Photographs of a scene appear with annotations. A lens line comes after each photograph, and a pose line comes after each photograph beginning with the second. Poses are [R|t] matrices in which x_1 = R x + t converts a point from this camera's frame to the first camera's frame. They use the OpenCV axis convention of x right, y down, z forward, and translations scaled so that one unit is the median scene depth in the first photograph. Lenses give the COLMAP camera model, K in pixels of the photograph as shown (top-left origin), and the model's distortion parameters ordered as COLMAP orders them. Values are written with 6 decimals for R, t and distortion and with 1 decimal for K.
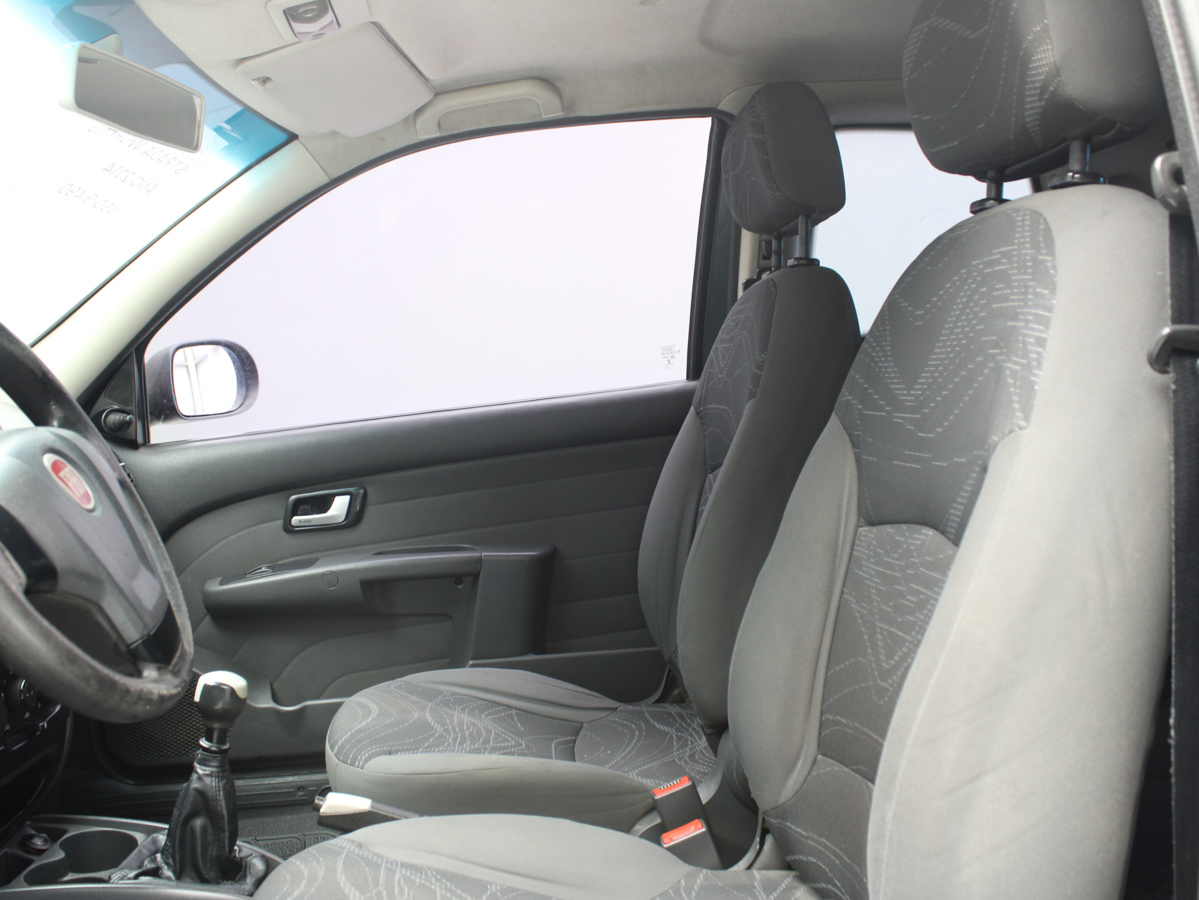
lens RADIAL K [[1220.4, 0, 599.5], [0, 1220.4, 450.0], [0, 0, 1]] dist [-0.149287, 0.136114]
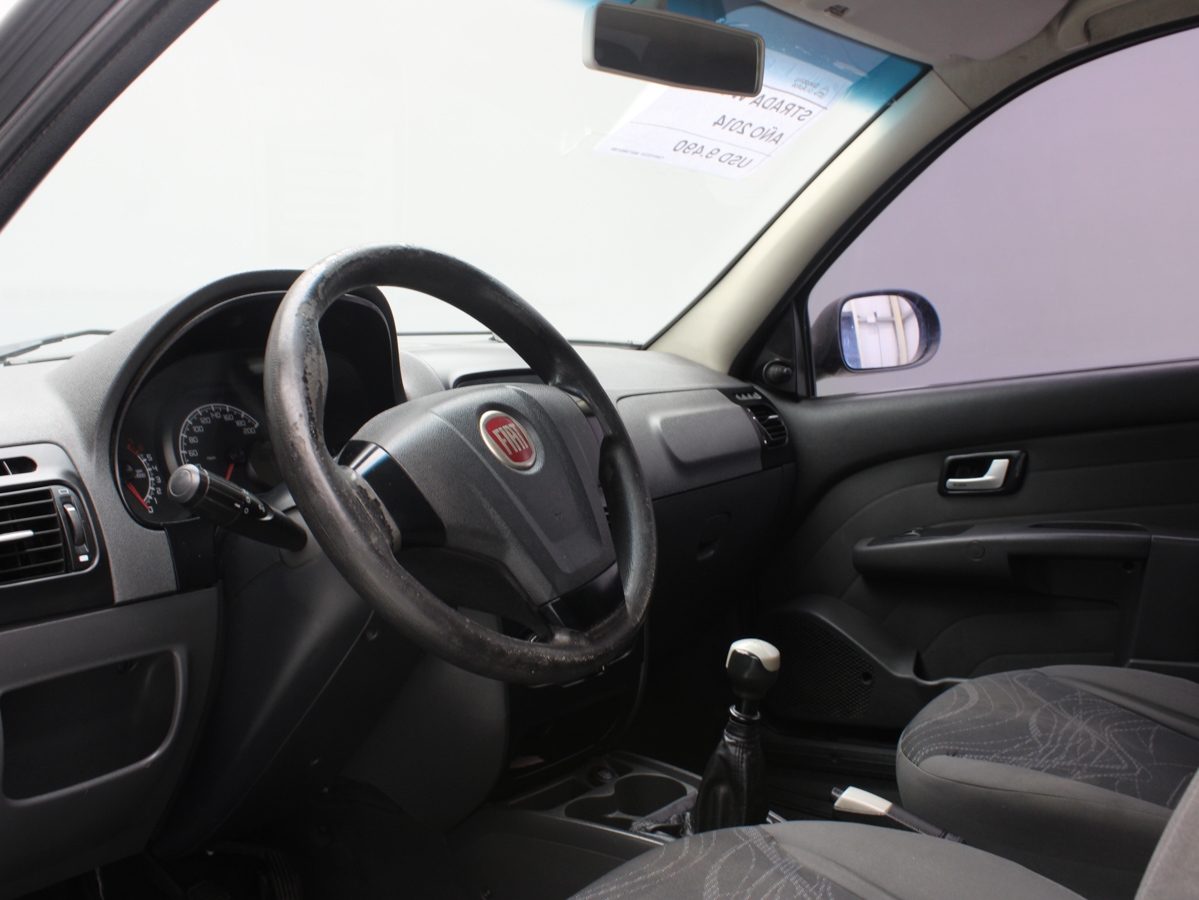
lens RADIAL K [[1220.4, 0, 599.5], [0, 1220.4, 450.0], [0, 0, 1]] dist [-0.149287, 0.136114]
pose [[0.772322, 0.049816, -0.633275, 0.143317], [-0.021923, 0.998417, 0.051803, -0.010701], [0.634853, -0.026125, 0.772191, 0.128663]]
